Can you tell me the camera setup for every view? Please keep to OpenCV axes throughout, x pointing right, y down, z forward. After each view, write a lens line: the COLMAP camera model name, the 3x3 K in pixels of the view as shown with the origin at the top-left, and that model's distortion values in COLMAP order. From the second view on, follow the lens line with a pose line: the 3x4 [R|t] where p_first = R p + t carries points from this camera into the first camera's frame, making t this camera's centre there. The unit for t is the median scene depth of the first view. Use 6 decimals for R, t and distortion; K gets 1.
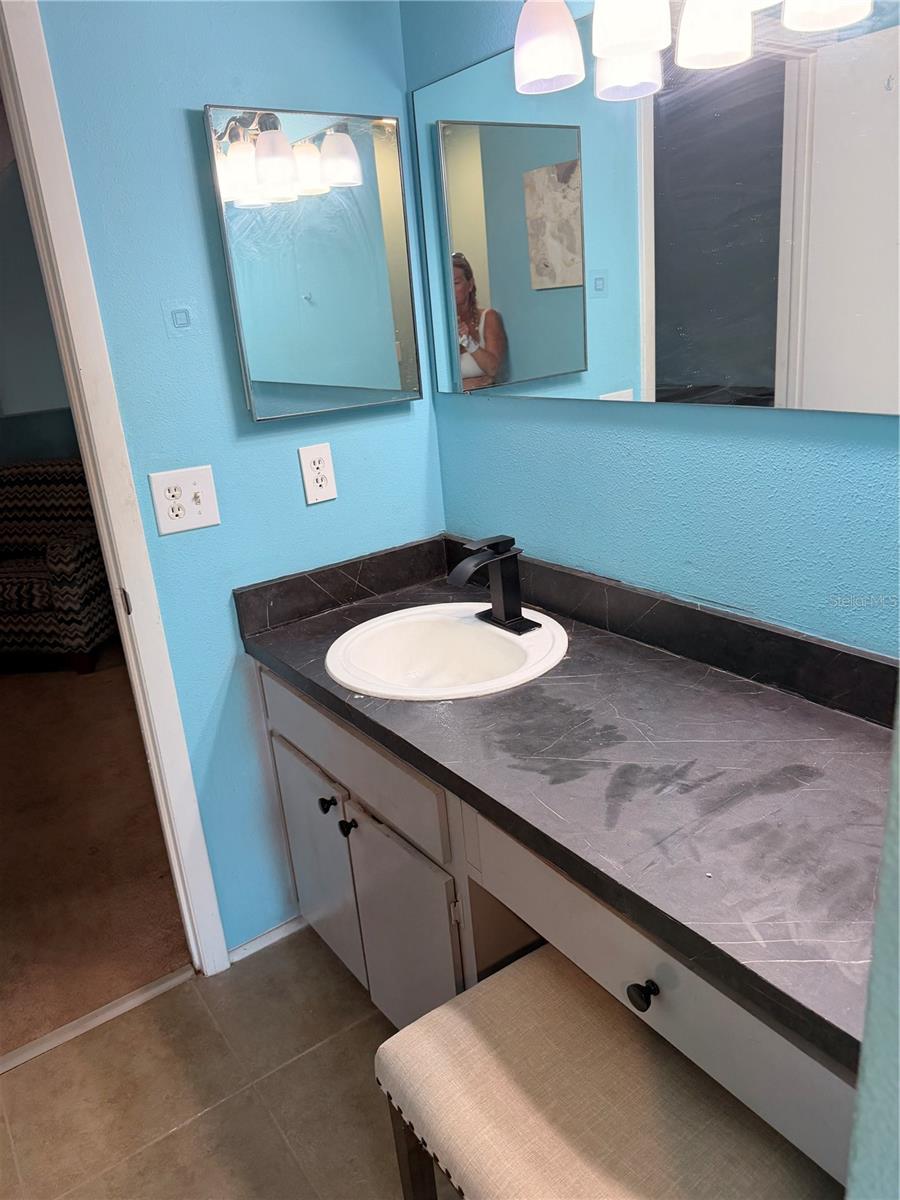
lens RADIAL K [[842.9, 0, 450.8], [0, 842.9, 600.1], [0, 0, 1]] dist [0.027353, -0.042341]
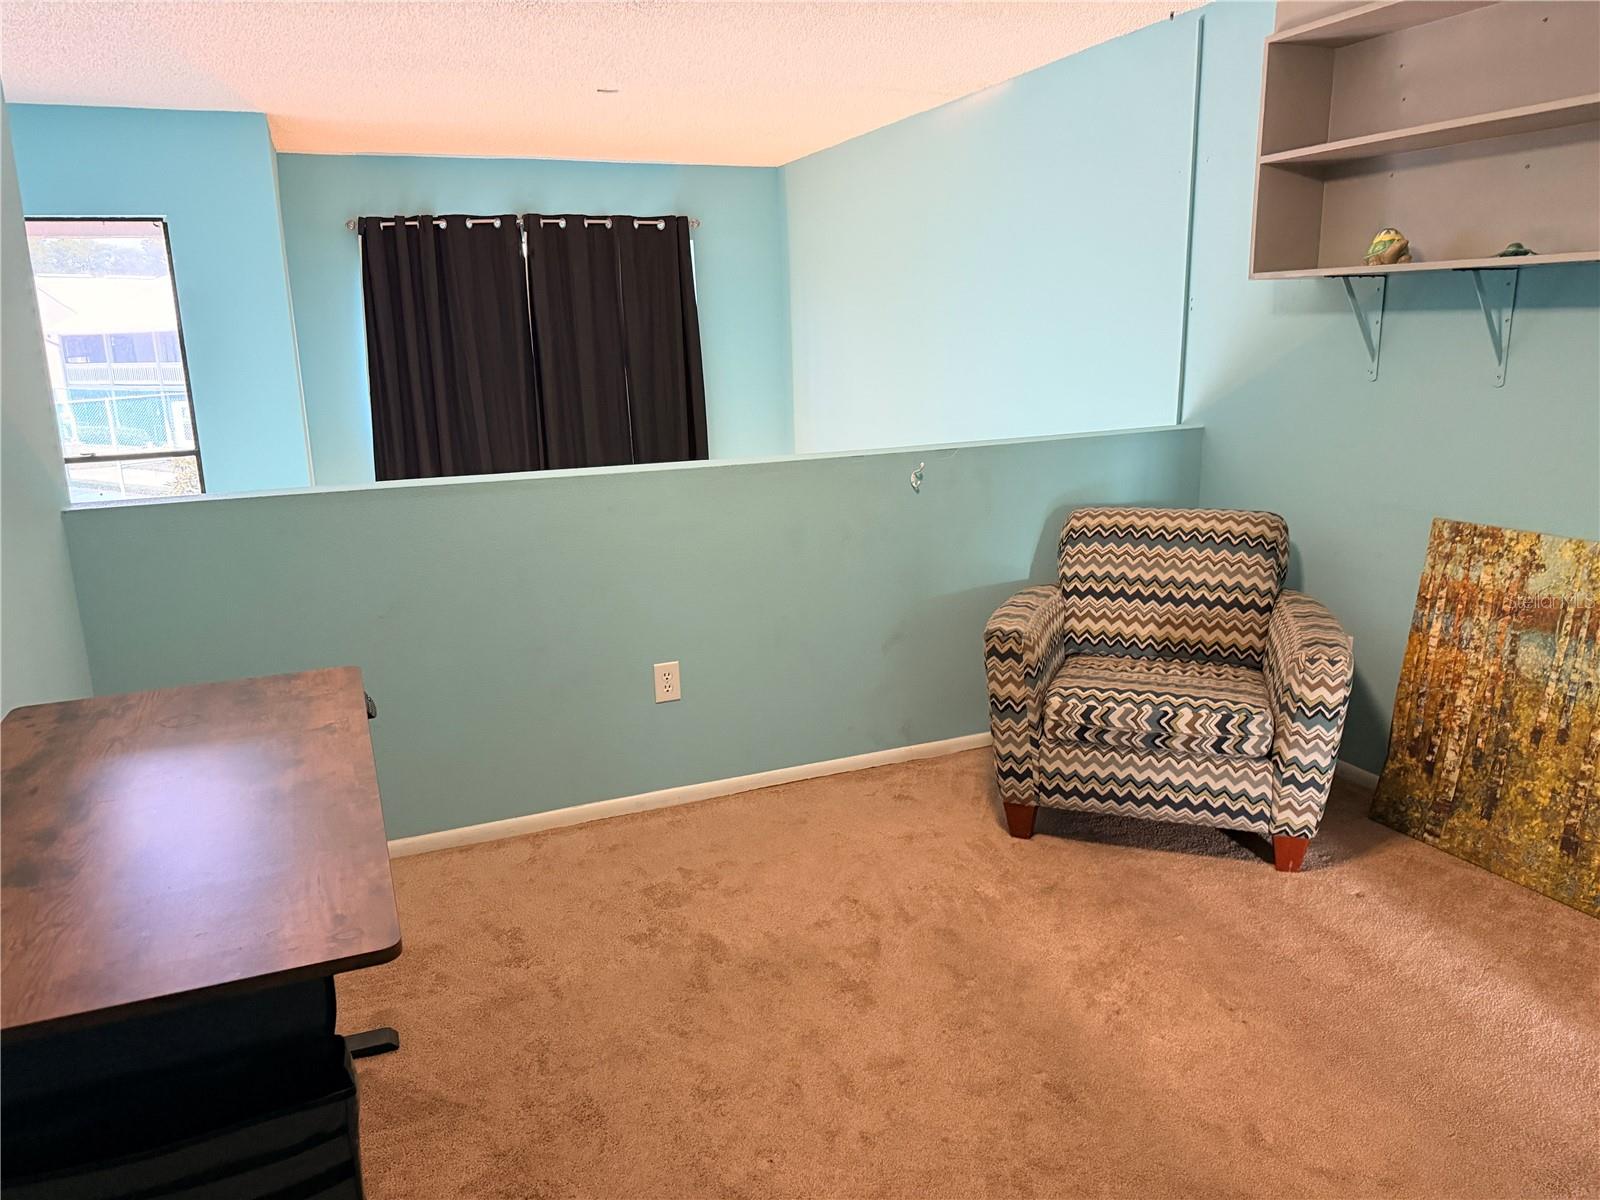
lens RADIAL K [[1123.9, 0, 799.9], [0, 1123.9, 599.4], [0, 0, 1]] dist [0.027353, -0.042341]
pose [[0.972375, 0.105447, -0.208250, -0.644360], [-0.123167, 0.989623, -0.074004, -0.000840], [0.198286, 0.097609, 0.975272, 0.143312]]
